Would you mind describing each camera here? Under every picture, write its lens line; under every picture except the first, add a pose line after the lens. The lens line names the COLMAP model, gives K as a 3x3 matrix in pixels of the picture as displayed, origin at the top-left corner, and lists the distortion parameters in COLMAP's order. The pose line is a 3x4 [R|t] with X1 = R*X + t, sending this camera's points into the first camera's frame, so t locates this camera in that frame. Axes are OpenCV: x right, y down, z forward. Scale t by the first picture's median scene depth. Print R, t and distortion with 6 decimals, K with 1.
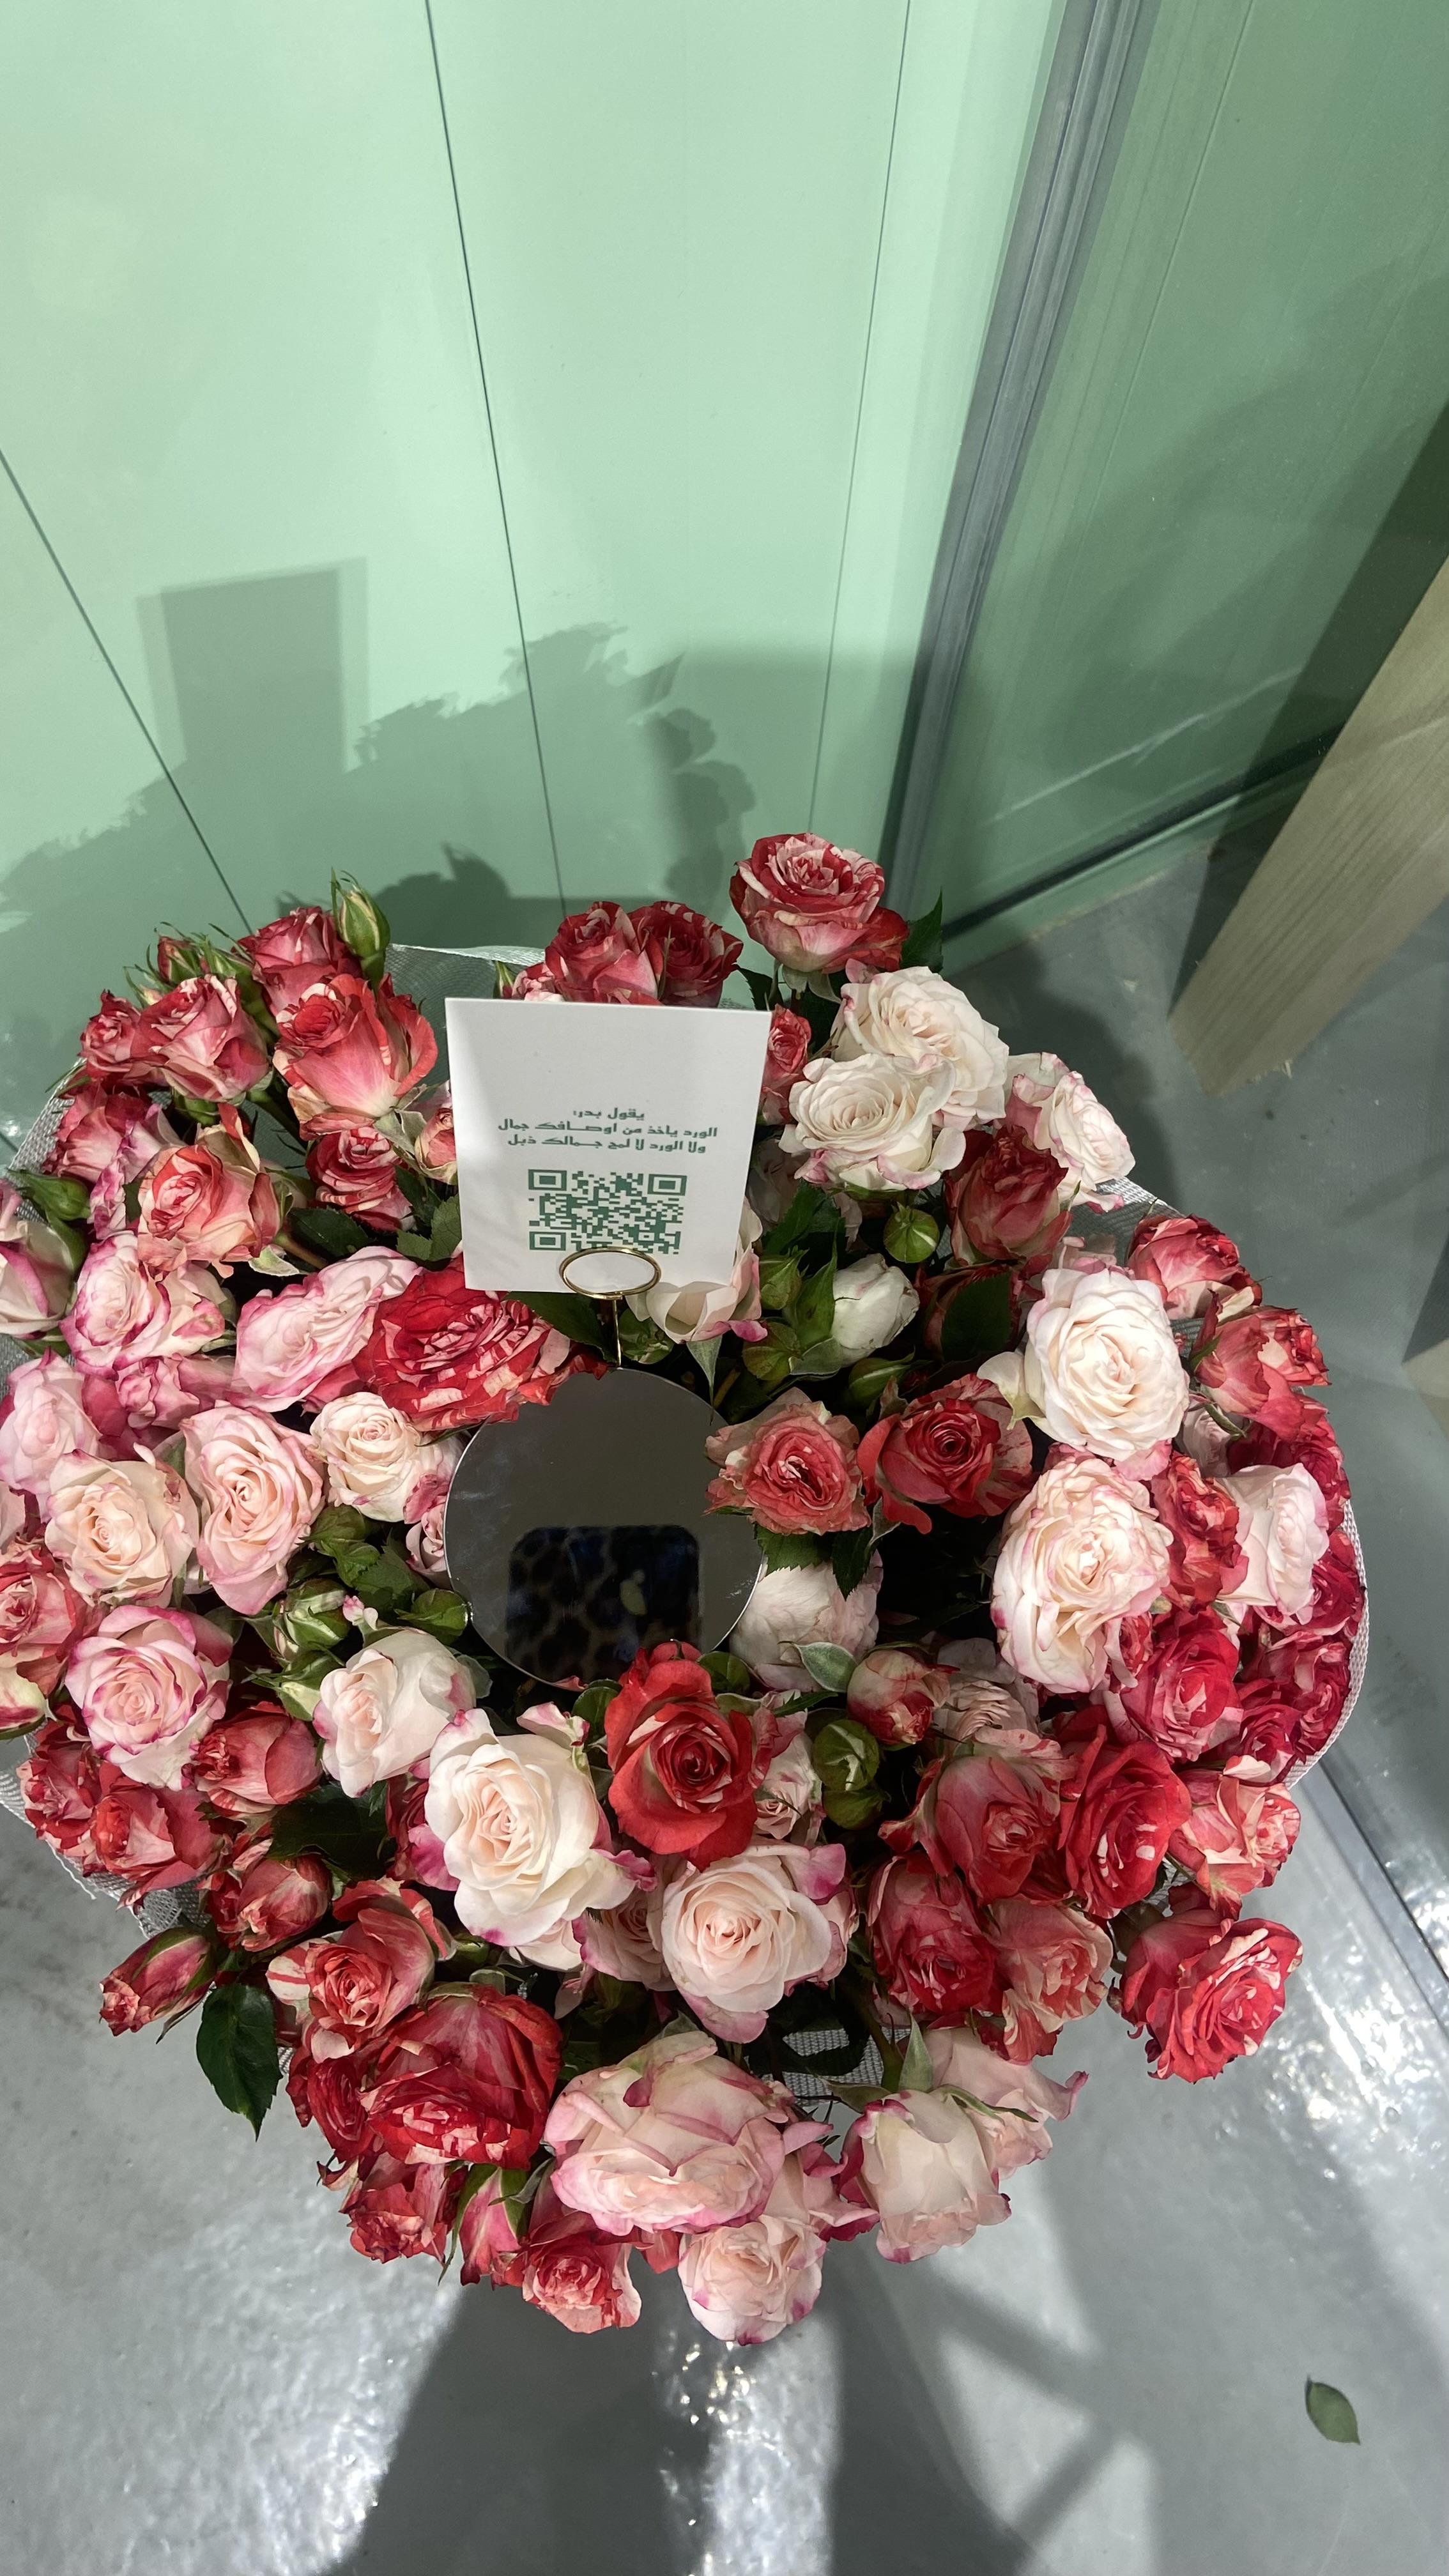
lens RADIAL K [[1976.6, 0, 718.1], [0, 1976.6, 1270.4], [0, 0, 1]] dist [0.099443, -0.105817]
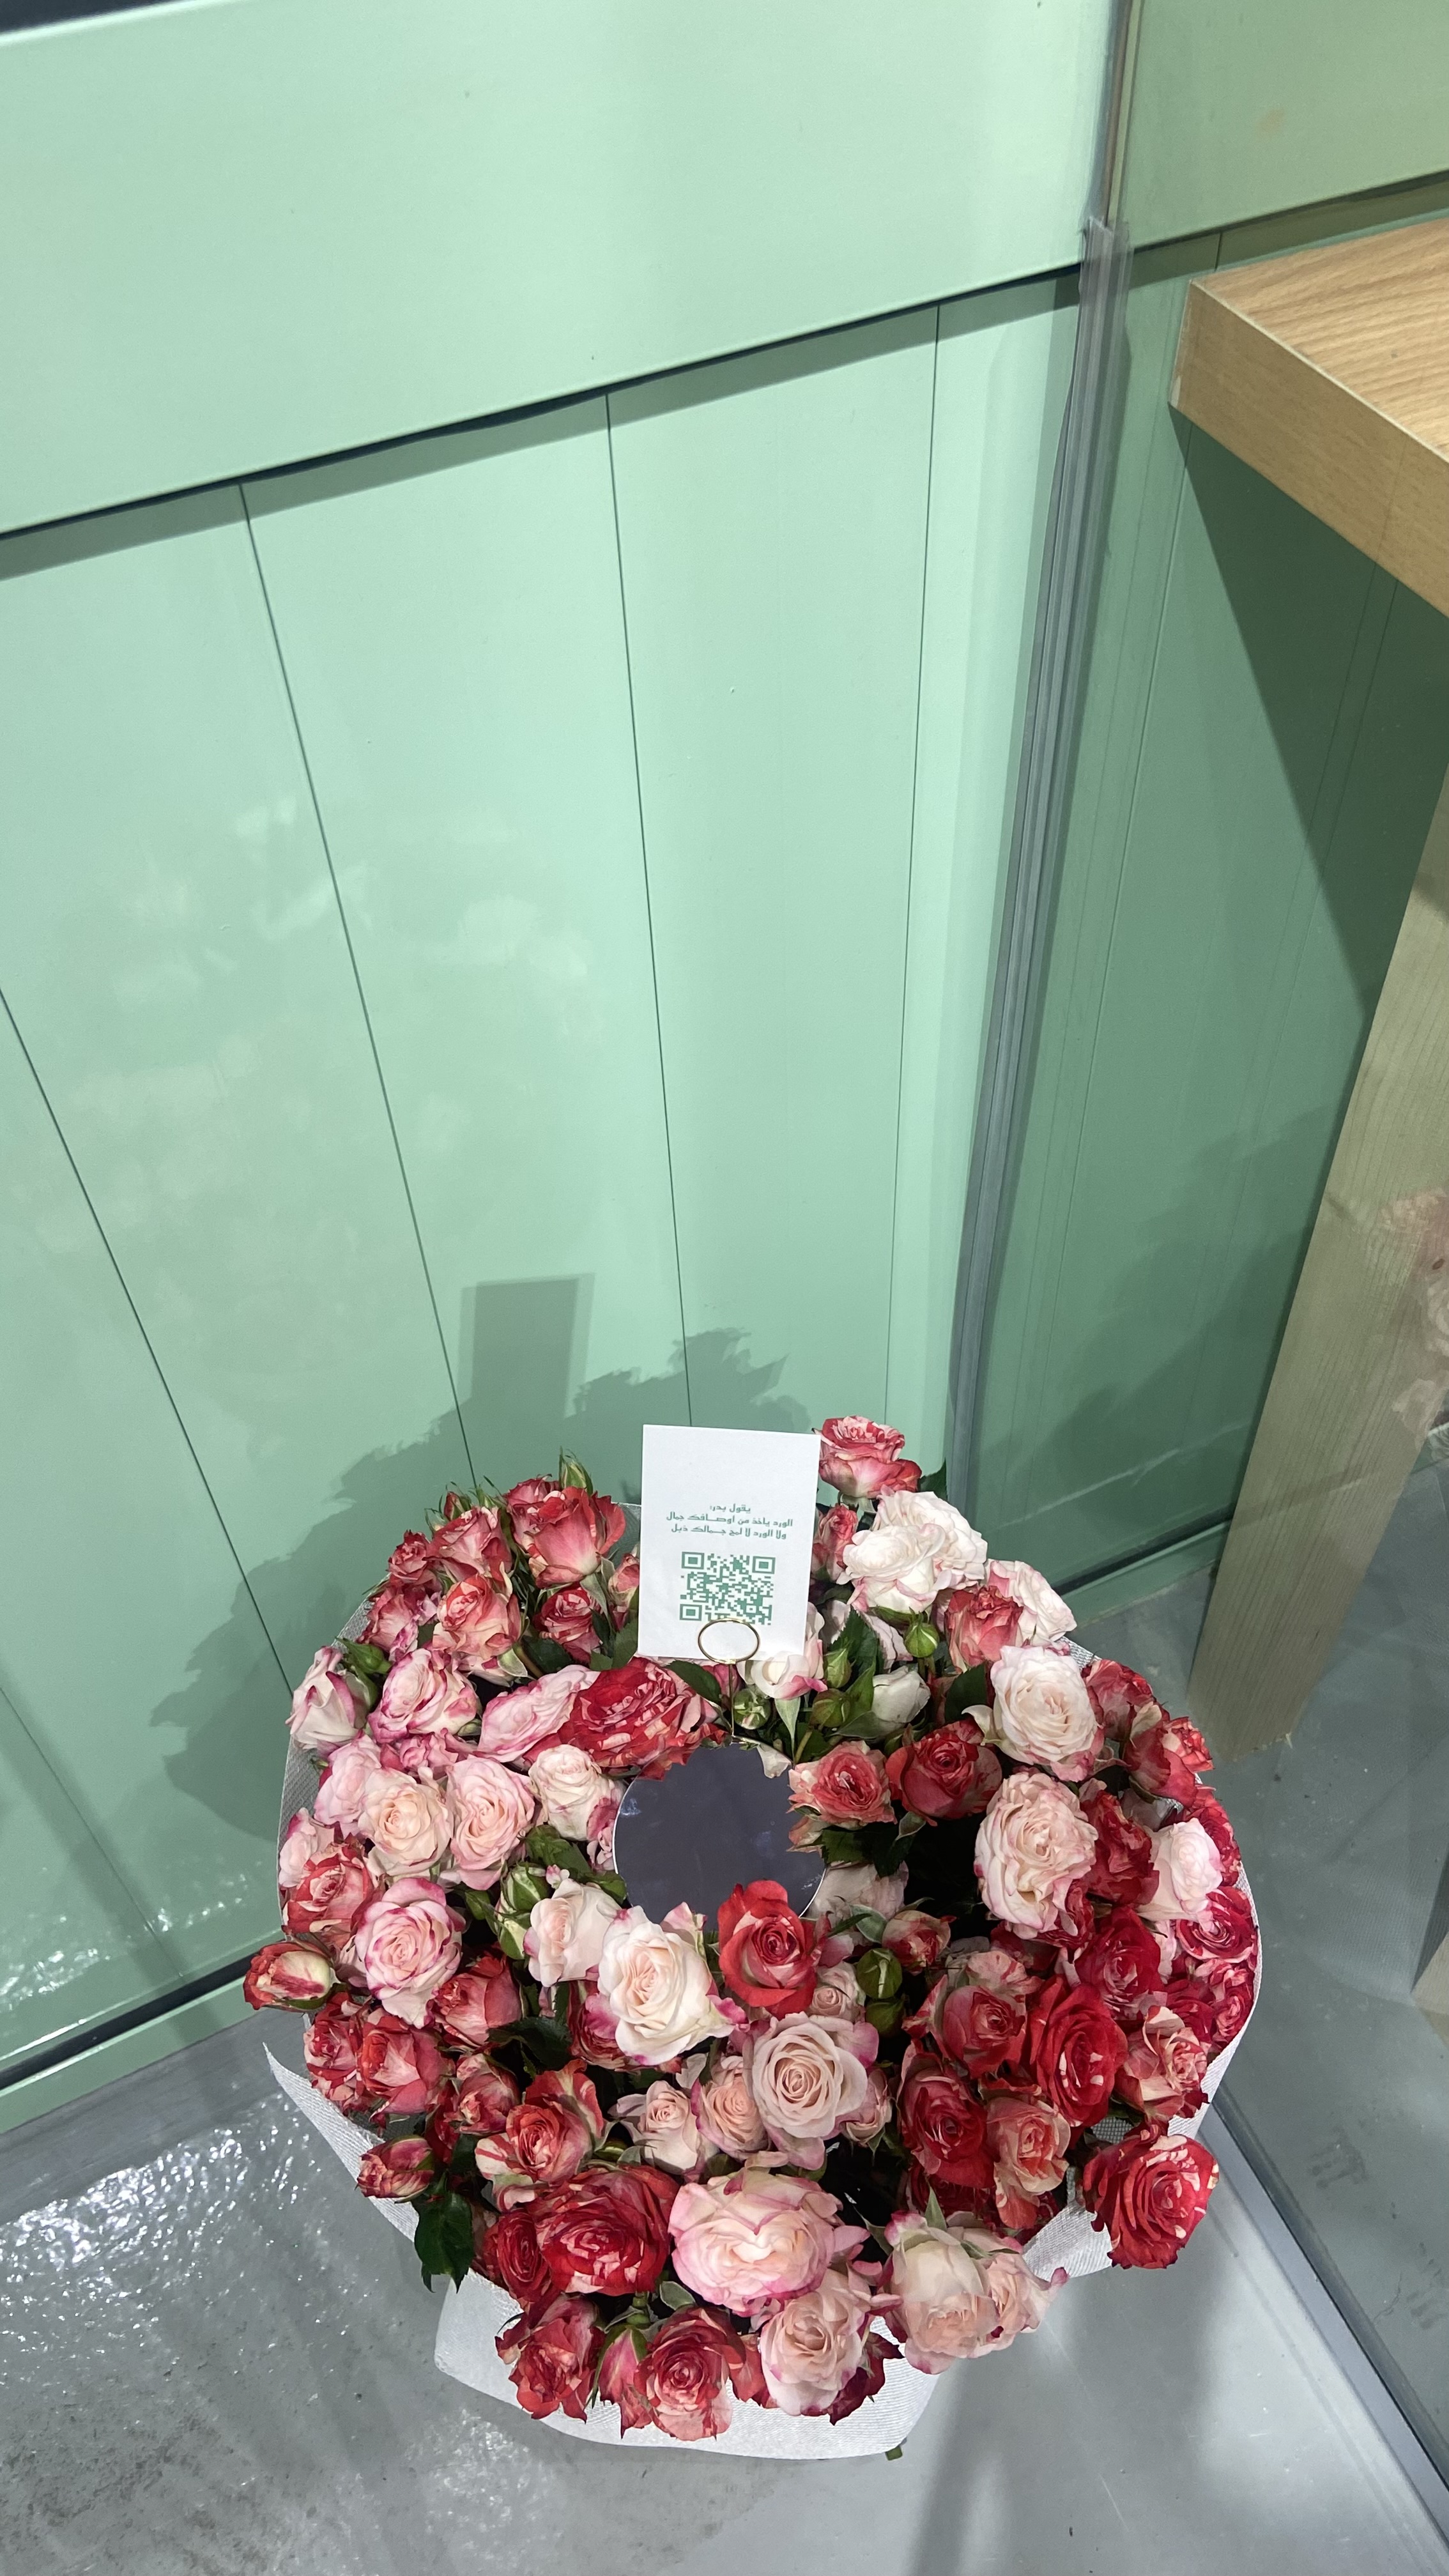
lens RADIAL K [[1976.6, 0, 736.7], [0, 1976.6, 1287.6], [0, 0, 1]] dist [0.099443, -0.105817]
pose [[0.998444, 0.000673, -0.055759, 0.038573], [-0.024414, 0.904282, -0.426236, 0.396164], [0.050135, 0.426935, 0.902892, -0.532716]]
